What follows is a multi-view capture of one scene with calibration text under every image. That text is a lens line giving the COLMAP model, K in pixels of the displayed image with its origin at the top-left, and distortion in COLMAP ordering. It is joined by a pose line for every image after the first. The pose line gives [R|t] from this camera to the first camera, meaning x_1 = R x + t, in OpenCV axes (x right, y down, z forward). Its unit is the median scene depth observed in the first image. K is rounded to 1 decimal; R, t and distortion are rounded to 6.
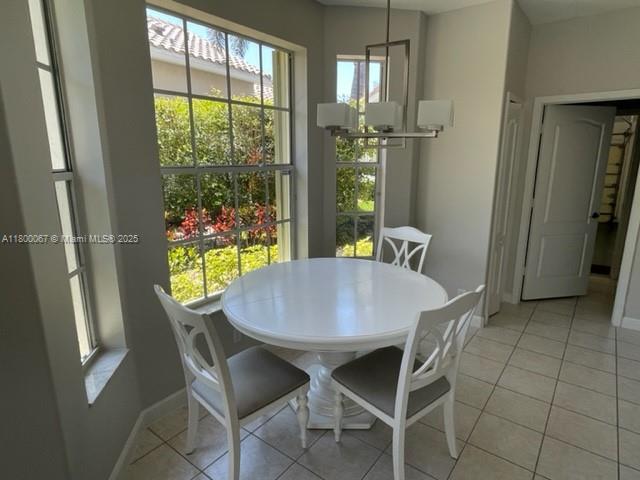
lens RADIAL K [[373.9, 0, 321.0], [0, 373.9, 238.6], [0, 0, 1]] dist [-0.003016, -0.001737]
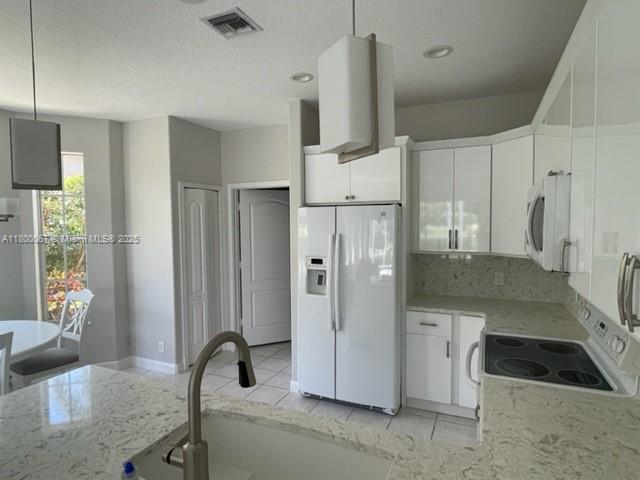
lens RADIAL K [[373.9, 0, 321.0], [0, 373.9, 238.6], [0, 0, 1]] dist [-0.003016, -0.001737]
pose [[0.973961, -0.019164, 0.225906, 0.587777], [0.056615, 0.985412, -0.160493, 0.032920], [-0.219534, 0.169104, 0.960837, -0.276797]]
